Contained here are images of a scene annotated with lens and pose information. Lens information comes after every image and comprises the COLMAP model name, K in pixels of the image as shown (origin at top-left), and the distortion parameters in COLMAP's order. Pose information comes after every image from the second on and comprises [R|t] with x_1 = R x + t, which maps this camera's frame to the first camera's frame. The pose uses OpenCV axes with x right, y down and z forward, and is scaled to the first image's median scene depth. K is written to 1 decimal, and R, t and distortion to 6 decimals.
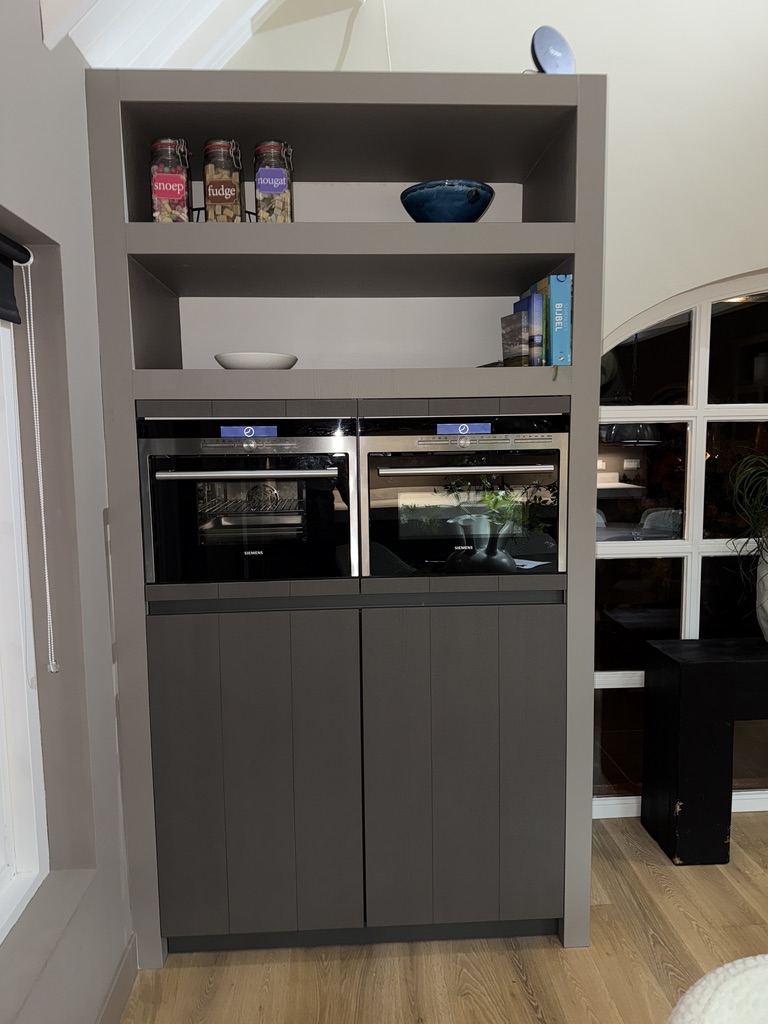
lens RADIAL K [[730.1, 0, 381.4], [0, 730.1, 508.3], [0, 0, 1]] dist [0.026058, -0.040028]
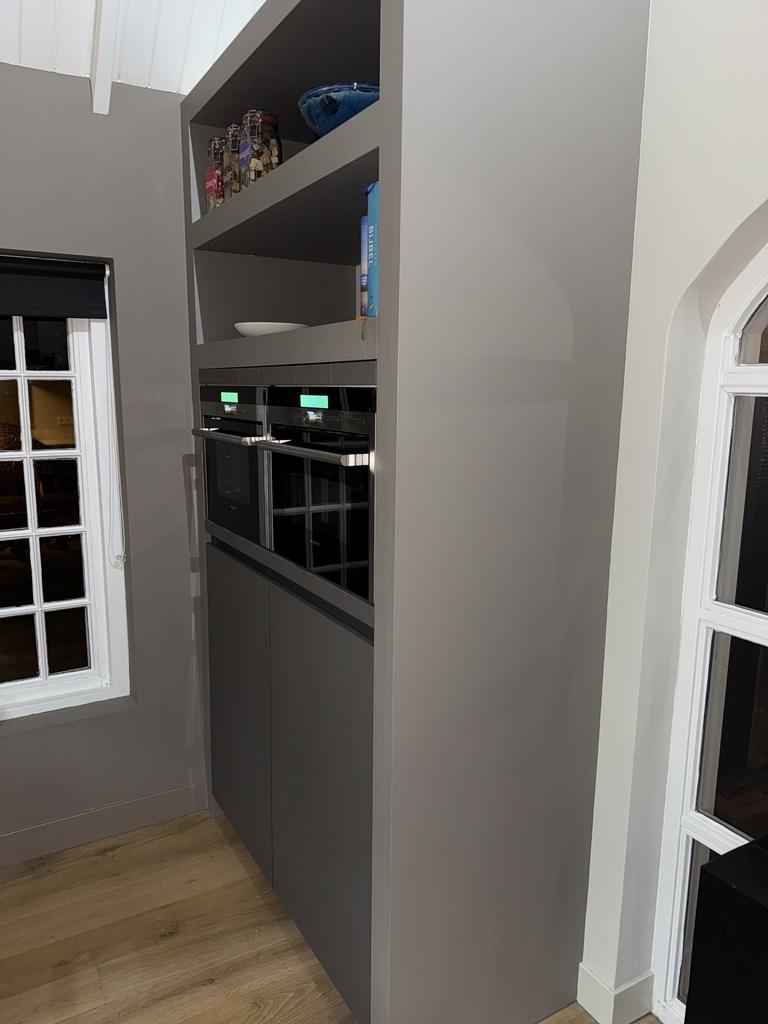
lens RADIAL K [[730.1, 0, 381.4], [0, 730.1, 518.1], [0, 0, 1]] dist [0.026058, -0.040028]
pose [[0.448860, 0.178437, -0.875605, 0.876881], [-0.109827, 0.983448, 0.144114, -0.103715], [0.886827, 0.031478, 0.461027, 0.669480]]
